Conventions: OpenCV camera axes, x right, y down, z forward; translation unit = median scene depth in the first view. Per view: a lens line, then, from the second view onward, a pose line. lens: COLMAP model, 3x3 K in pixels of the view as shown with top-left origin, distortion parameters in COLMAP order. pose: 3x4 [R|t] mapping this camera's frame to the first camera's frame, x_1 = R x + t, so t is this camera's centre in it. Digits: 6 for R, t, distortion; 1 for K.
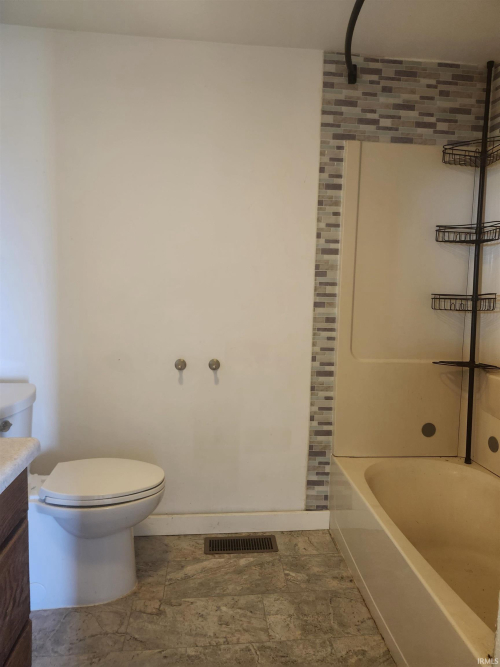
lens RADIAL K [[476.5, 0, 247.5], [0, 476.5, 331.6], [0, 0, 1]] dist [0.010528, 0.001848]
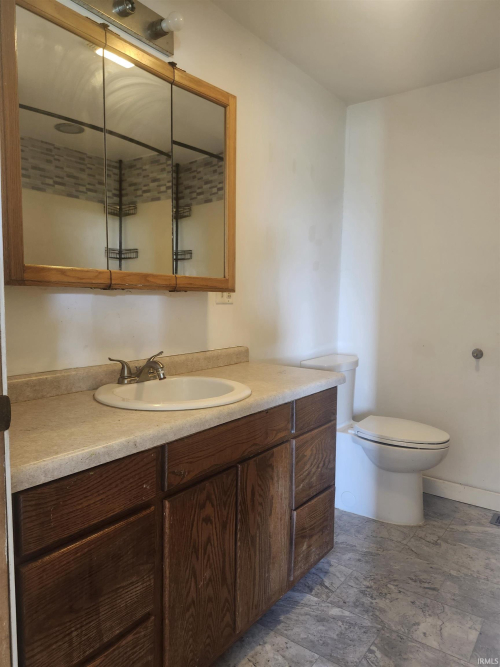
lens RADIAL K [[476.5, 0, 250.8], [0, 476.5, 332.8], [0, 0, 1]] dist [0.010528, 0.001848]
pose [[0.750224, 0.040715, -0.659929, 0.251606], [-0.066475, 0.997690, -0.014016, 0.085455], [0.657834, 0.054384, 0.751197, -0.283260]]
